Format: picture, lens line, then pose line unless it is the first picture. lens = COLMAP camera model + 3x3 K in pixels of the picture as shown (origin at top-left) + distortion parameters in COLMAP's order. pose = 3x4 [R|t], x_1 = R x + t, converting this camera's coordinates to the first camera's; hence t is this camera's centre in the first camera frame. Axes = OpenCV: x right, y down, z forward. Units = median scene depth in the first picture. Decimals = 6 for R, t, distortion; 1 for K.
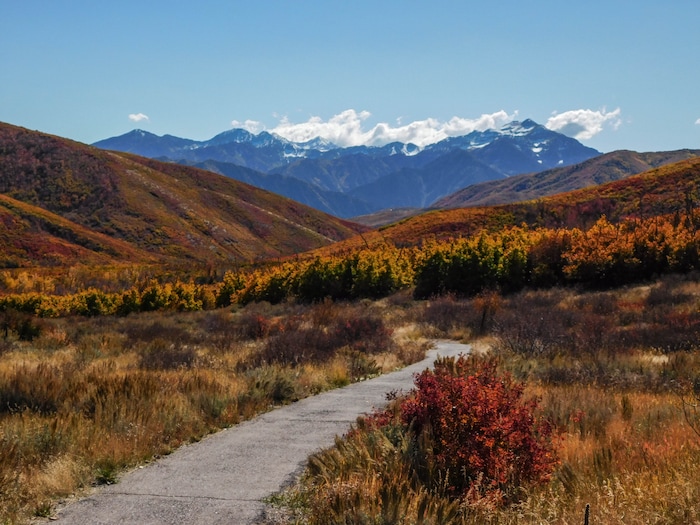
lens RADIAL K [[1211.3, 0, 350.0], [0, 1211.3, 262.5], [0, 0, 1]] dist [0.044194, -0.113352]
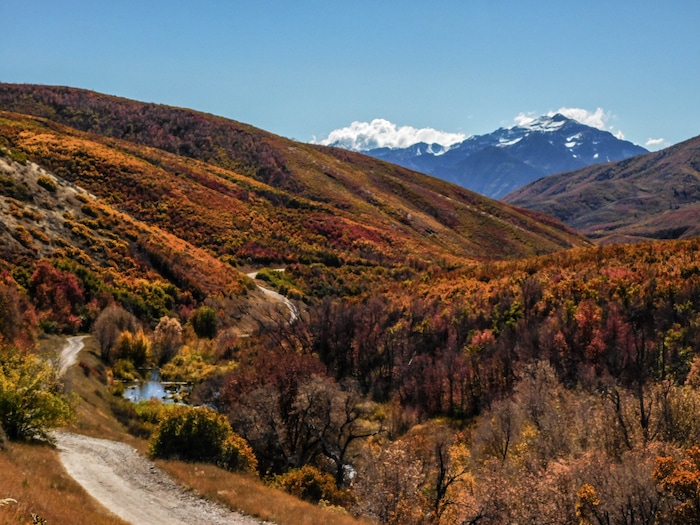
lens RADIAL K [[1211.3, 0, 350.0], [0, 1211.3, 262.5], [0, 0, 1]] dist [0.044194, -0.113352]
pose [[0.999388, -0.034294, -0.006838, -2.413662], [0.034258, 0.999399, -0.005304, 0.071011], [0.007016, 0.005067, 0.999963, 3.668537]]
